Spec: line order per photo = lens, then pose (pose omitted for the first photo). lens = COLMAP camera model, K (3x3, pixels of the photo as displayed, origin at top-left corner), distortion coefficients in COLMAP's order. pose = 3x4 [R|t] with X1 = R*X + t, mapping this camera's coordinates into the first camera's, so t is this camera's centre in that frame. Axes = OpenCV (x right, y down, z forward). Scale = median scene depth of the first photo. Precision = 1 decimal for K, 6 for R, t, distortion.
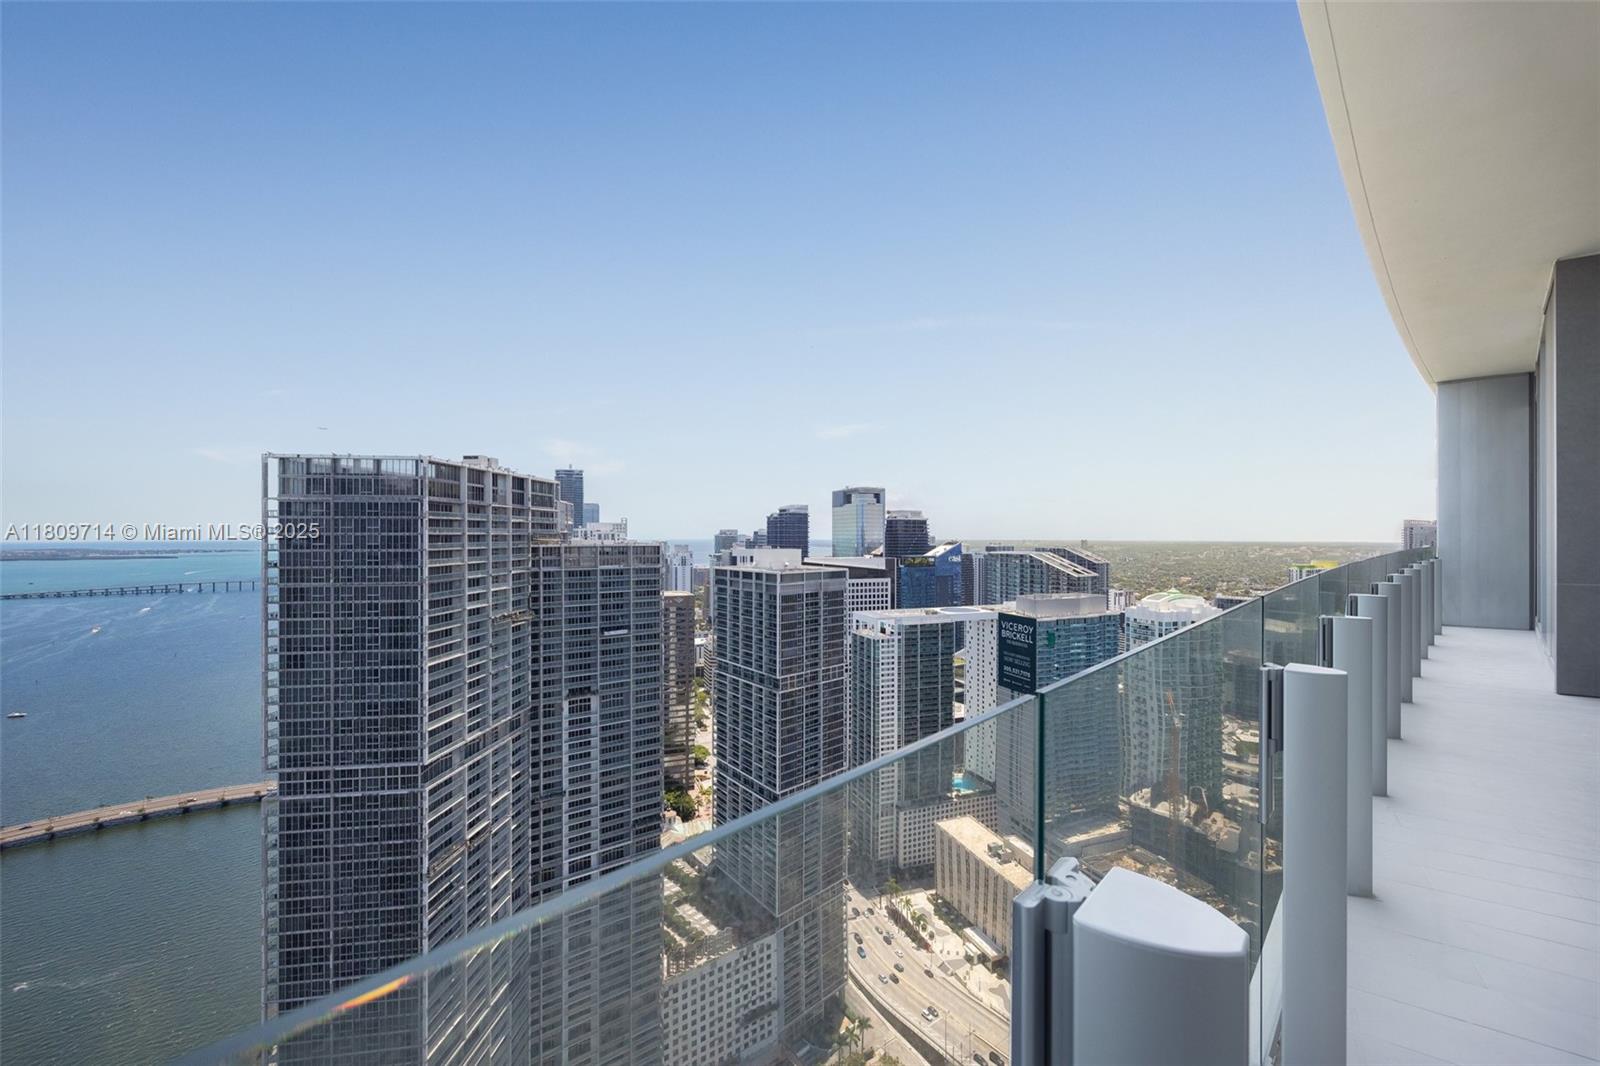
lens RADIAL K [[631.3, 0, 808.8], [0, 631.3, 540.2], [0, 0, 1]] dist [0.000800, -0.000567]
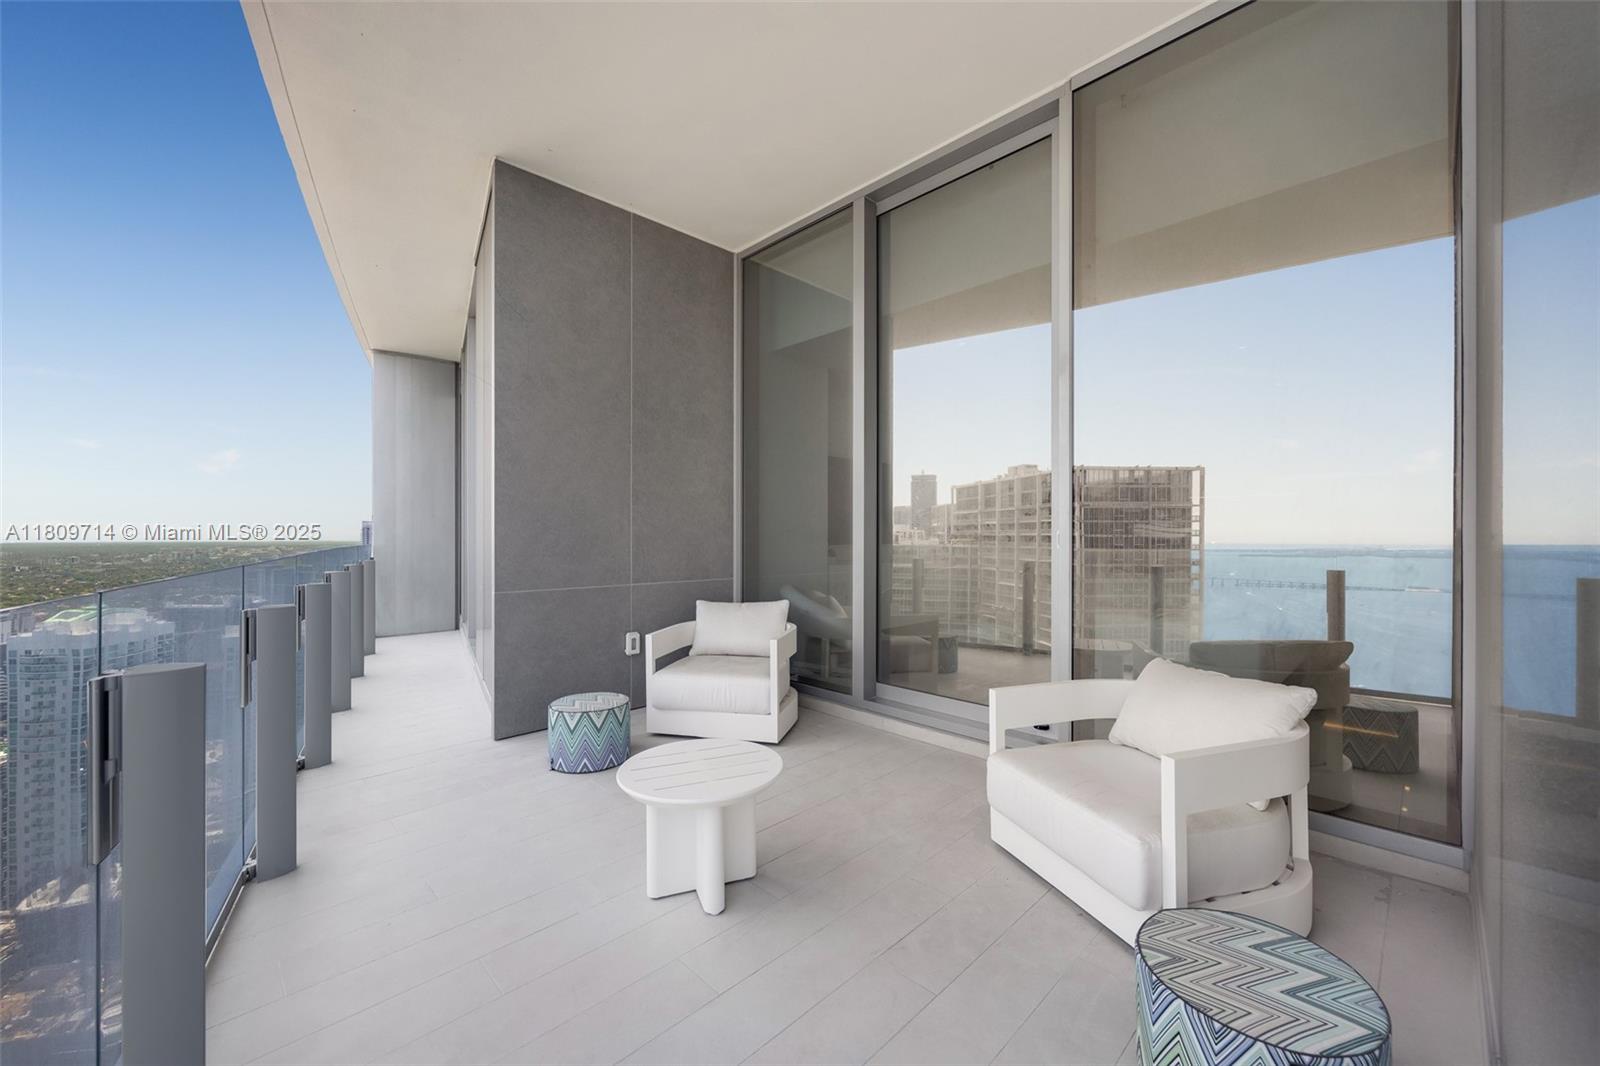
lens RADIAL K [[631.3, 0, 788.4], [0, 631.3, 533.1], [0, 0, 1]] dist [0.000800, -0.000567]
pose [[0.219070, 0.007078, 0.975684, 0.103487], [0.002985, 0.999964, -0.007924, 0.001214], [-0.975705, 0.004648, 0.219041, 0.096863]]
